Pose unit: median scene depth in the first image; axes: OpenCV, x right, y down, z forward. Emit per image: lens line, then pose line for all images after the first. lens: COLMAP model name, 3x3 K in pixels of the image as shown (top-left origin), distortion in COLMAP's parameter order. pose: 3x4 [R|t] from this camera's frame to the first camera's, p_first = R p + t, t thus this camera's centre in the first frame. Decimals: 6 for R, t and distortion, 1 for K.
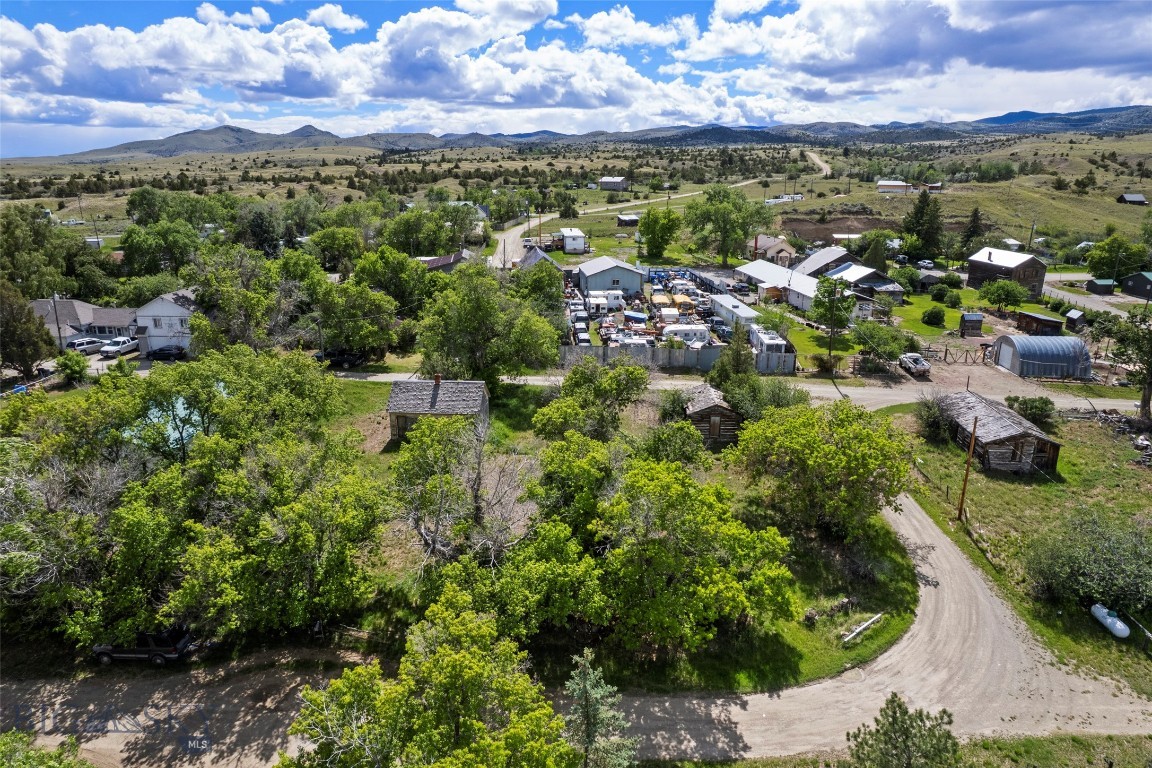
lens RADIAL K [[738.3, 0, 579.0], [0, 738.3, 383.0], [0, 0, 1]] dist [-0.080308, 0.072650]
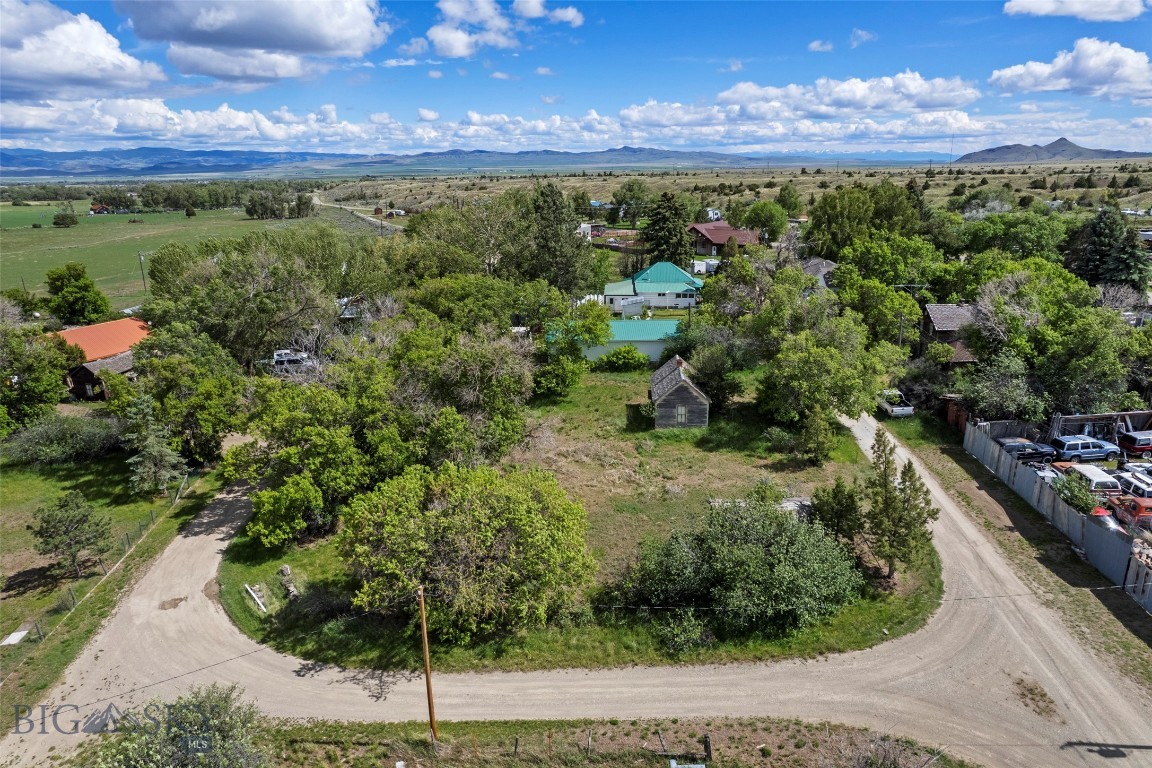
lens RADIAL K [[738.3, 0, 577.8], [0, 738.3, 385.5], [0, 0, 1]] dist [-0.080308, 0.072650]
pose [[0.015425, 0.295720, -0.955150, 0.476618], [-0.275349, 0.919585, 0.280262, -0.135889], [0.961221, 0.258677, 0.095610, 0.459169]]
